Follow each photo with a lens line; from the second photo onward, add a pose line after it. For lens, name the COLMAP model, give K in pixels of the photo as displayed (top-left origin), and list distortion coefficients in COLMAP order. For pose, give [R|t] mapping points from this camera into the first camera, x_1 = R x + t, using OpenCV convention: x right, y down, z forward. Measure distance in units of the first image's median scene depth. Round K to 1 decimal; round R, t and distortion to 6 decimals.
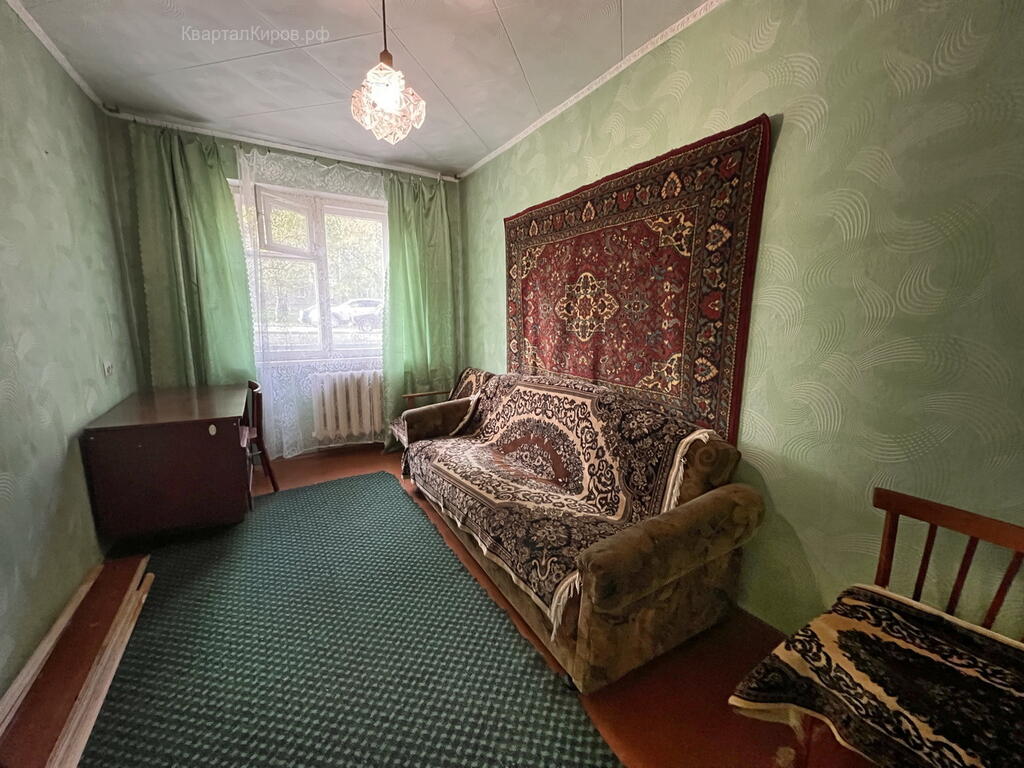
lens RADIAL K [[408.7, 0, 510.0], [0, 408.7, 386.0], [0, 0, 1]] dist [-0.000789, -0.000052]
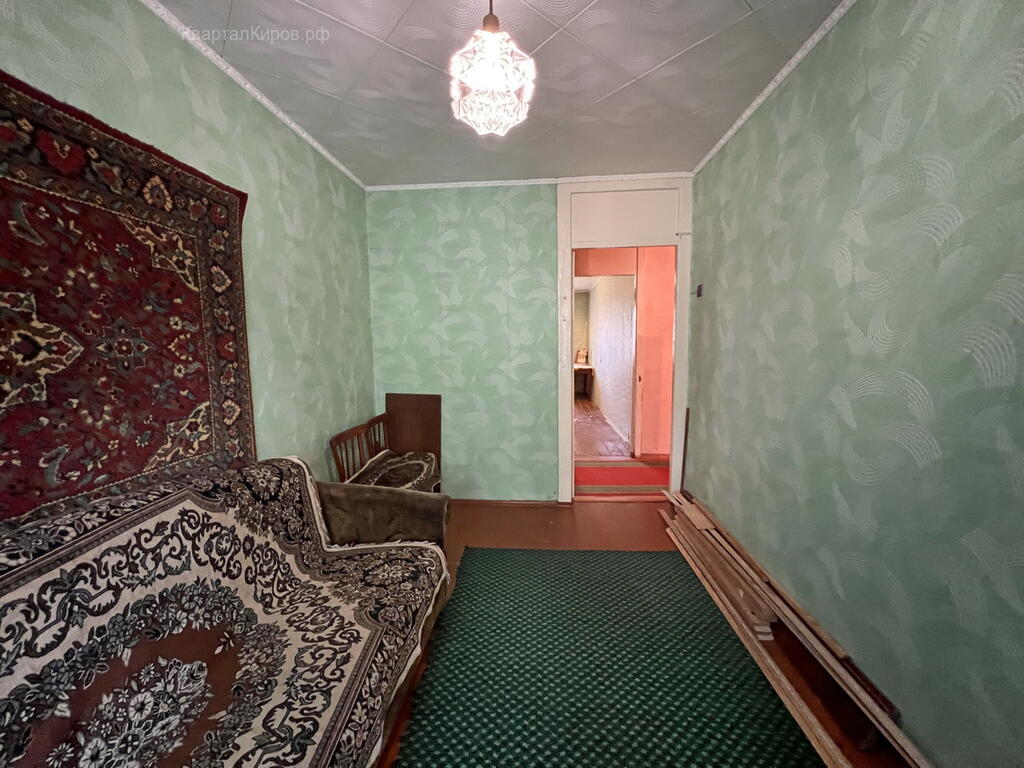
lens RADIAL K [[408.7, 0, 510.3], [0, 408.7, 385.7], [0, 0, 1]] dist [-0.000789, -0.000052]
pose [[-0.822989, -0.055720, 0.565319, -0.538517], [0.105263, 0.962984, 0.248156, -0.233385], [-0.558220, 0.263736, -0.786660, 1.184127]]
